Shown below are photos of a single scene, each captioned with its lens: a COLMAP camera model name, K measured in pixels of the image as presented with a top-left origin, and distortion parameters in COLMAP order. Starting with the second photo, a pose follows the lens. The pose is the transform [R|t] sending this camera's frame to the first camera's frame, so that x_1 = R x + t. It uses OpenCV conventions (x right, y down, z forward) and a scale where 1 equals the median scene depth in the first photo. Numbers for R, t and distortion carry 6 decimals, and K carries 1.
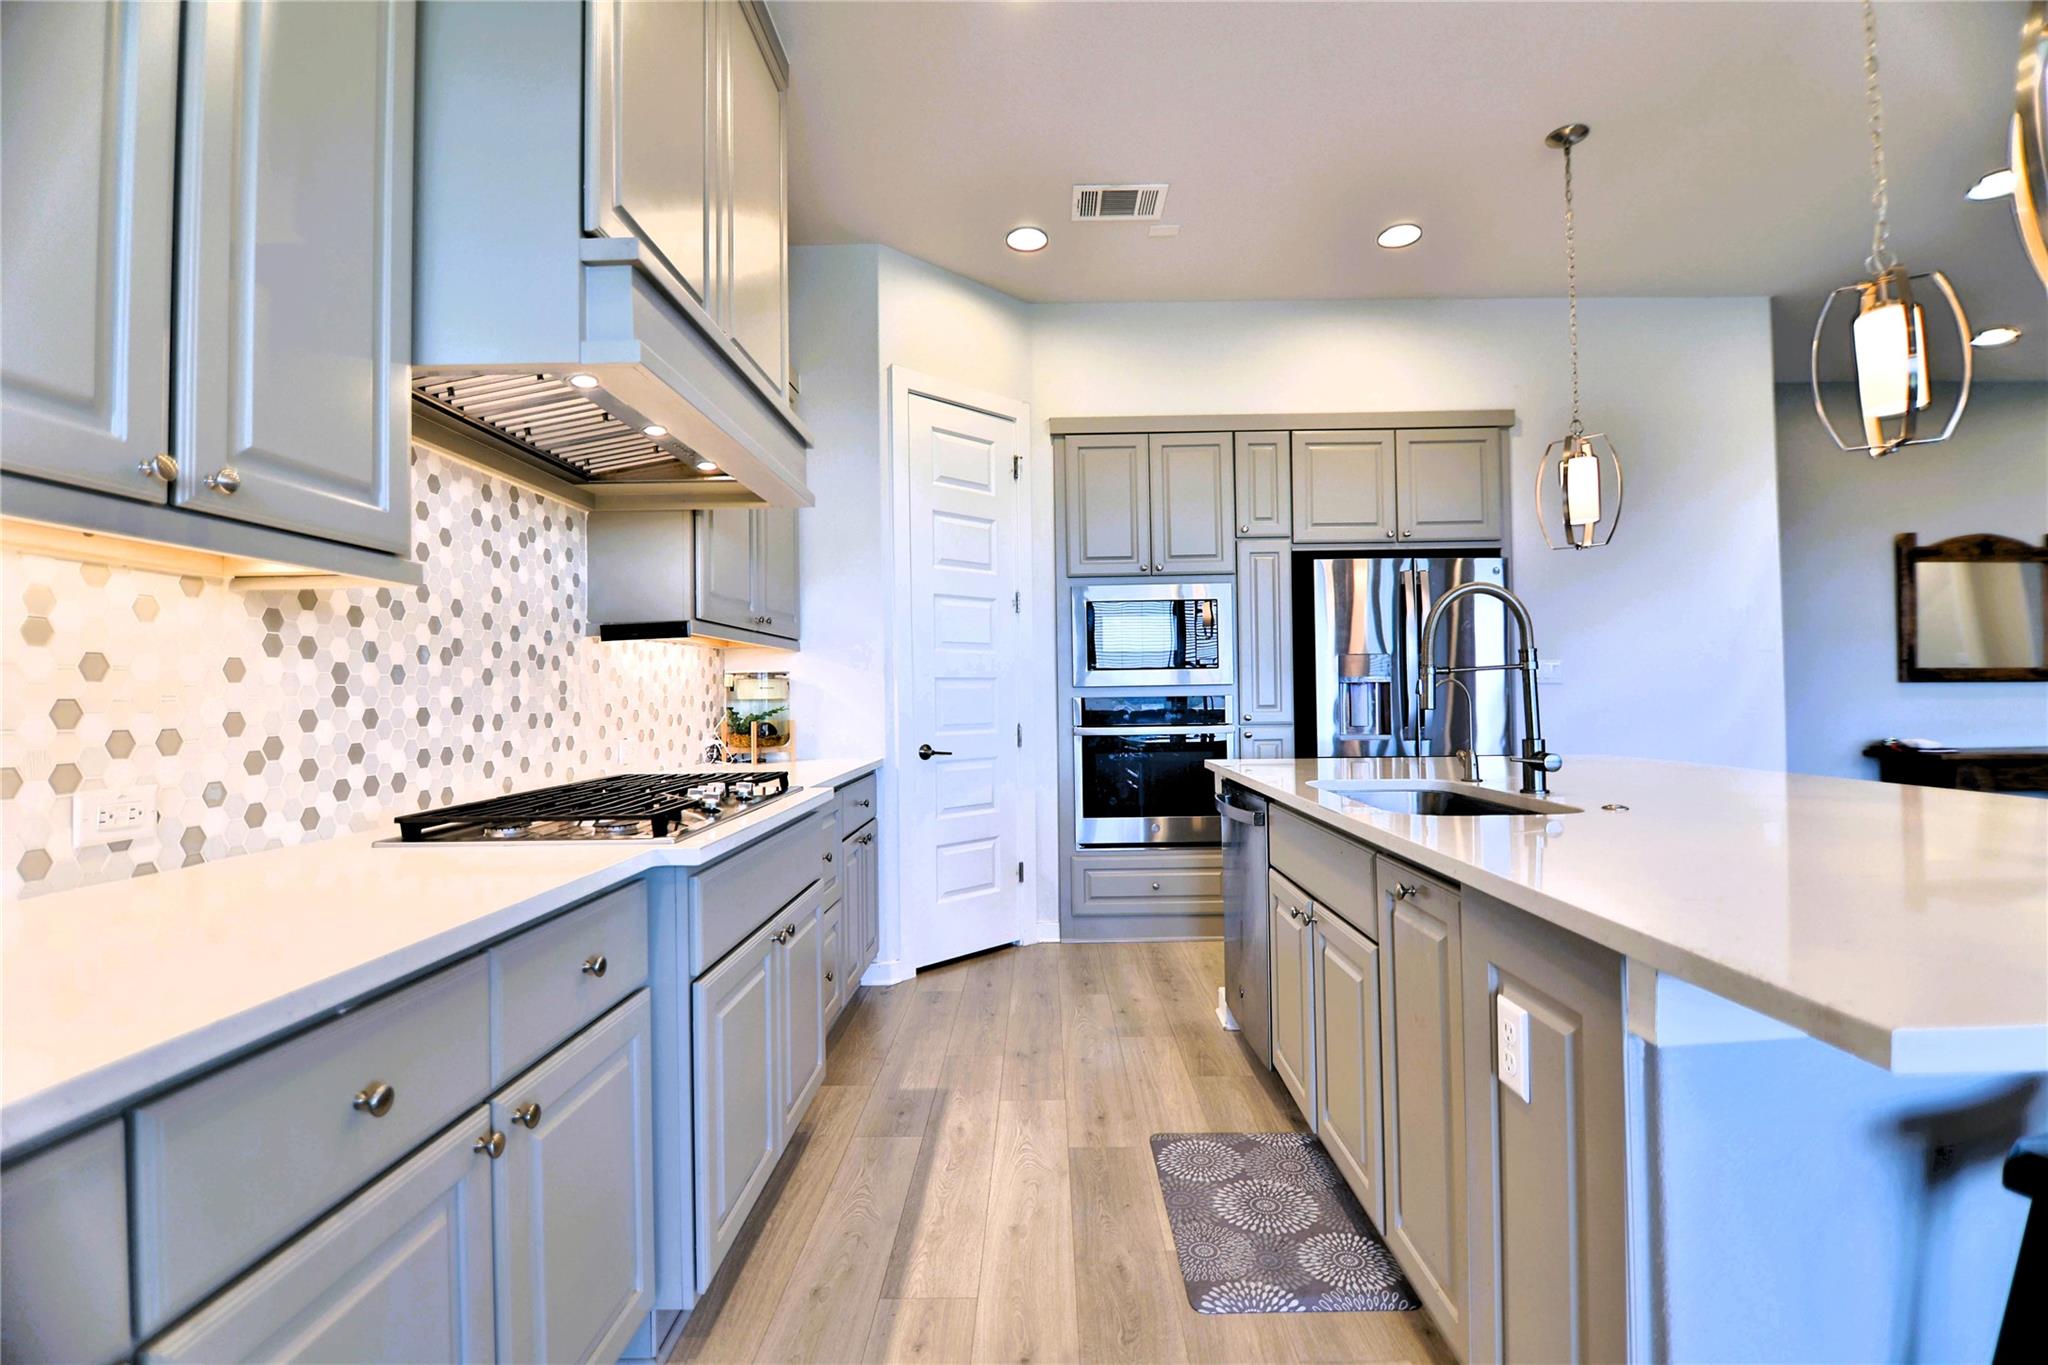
lens RADIAL K [[914.4, 0, 1038.8], [0, 914.4, 683.4], [0, 0, 1]] dist [0.002122, -0.014419]
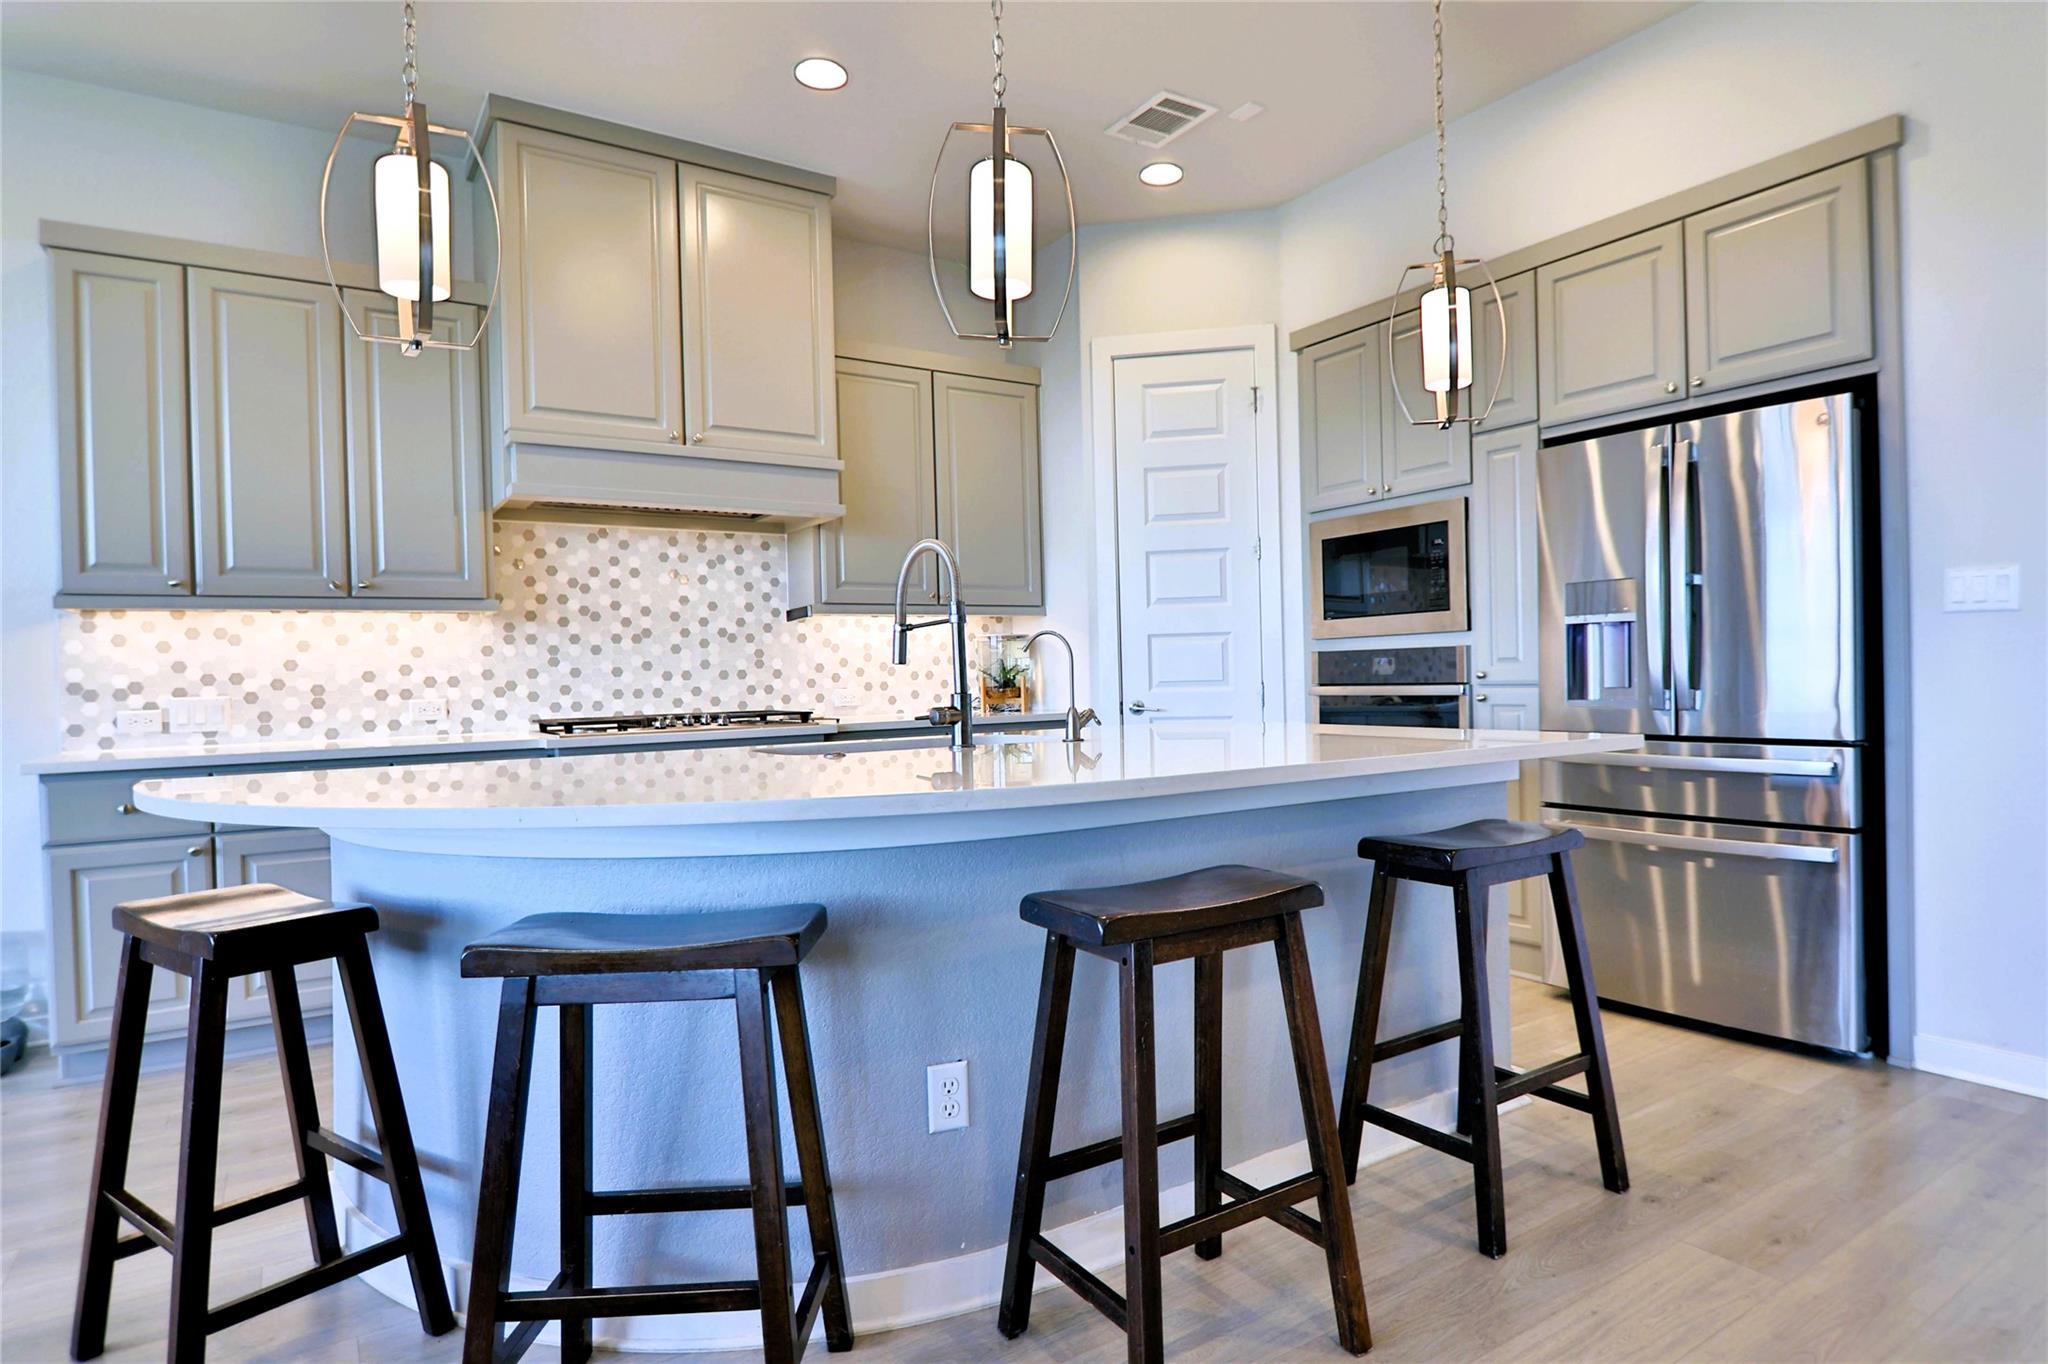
lens RADIAL K [[1133.2, 0, 1087.8], [0, 1133.2, 687.8], [0, 0, 1]] dist [0.002130, -0.015567]
pose [[0.573926, 0.010842, -0.818835, 1.318878], [0.027039, 0.999116, 0.032181, 0.015091], [0.818461, -0.040610, 0.573126, 0.339495]]
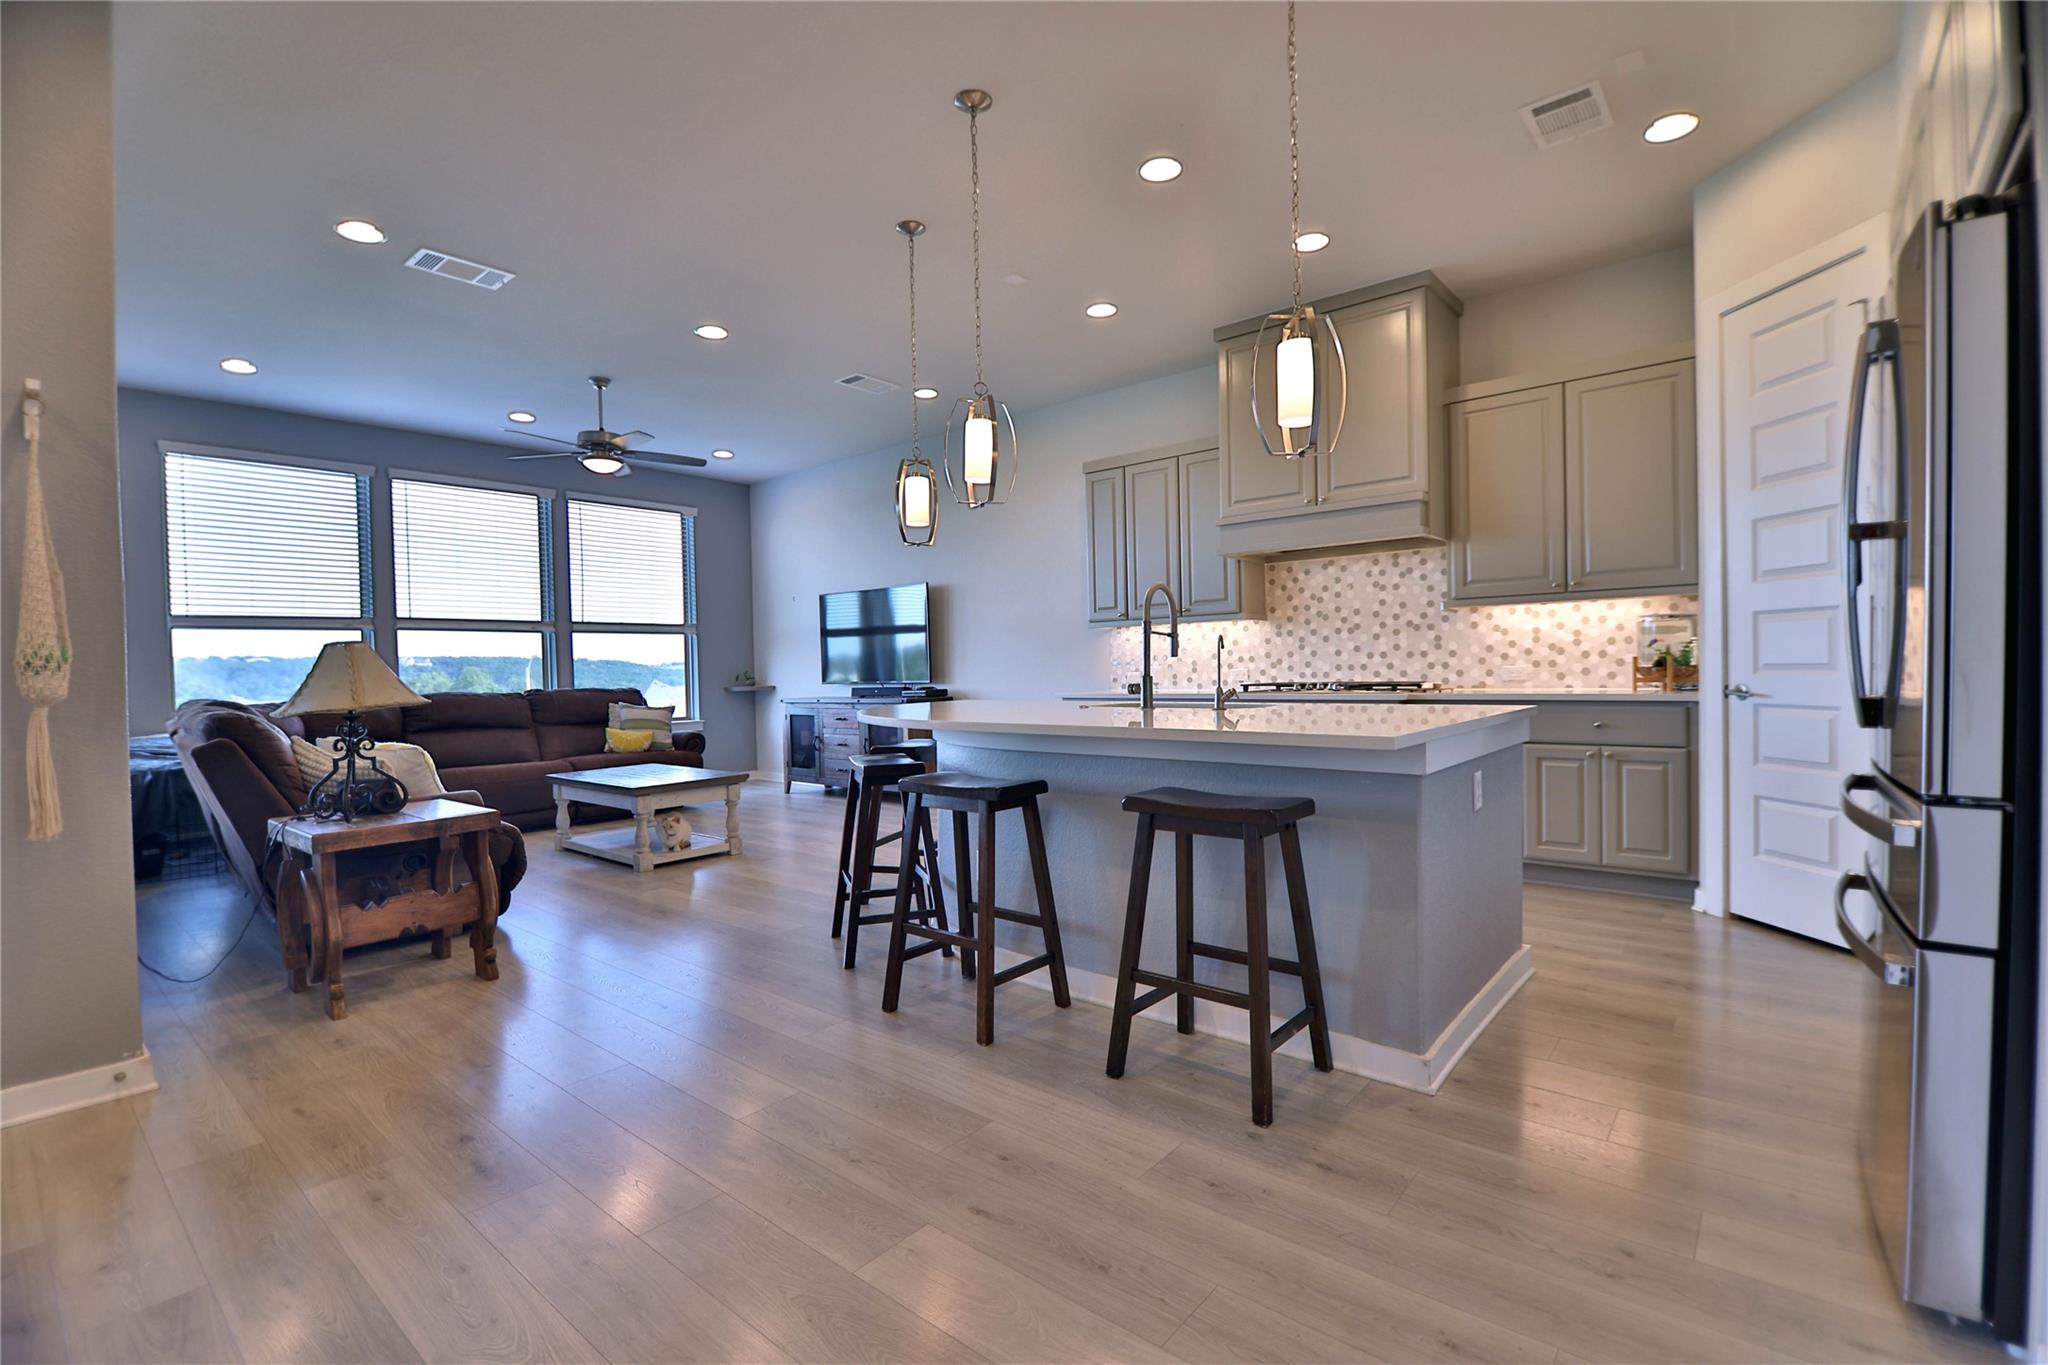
lens RADIAL K [[915.0, 0, 1035.4], [0, 915.0, 689.6], [0, 0, 1]] dist [0.003721, -0.014820]
pose [[-0.634324, 0.045843, -0.771707, 1.582667], [0.040258, 0.998845, 0.026246, 0.027896], [0.772019, -0.014419, -0.635436, 1.545217]]
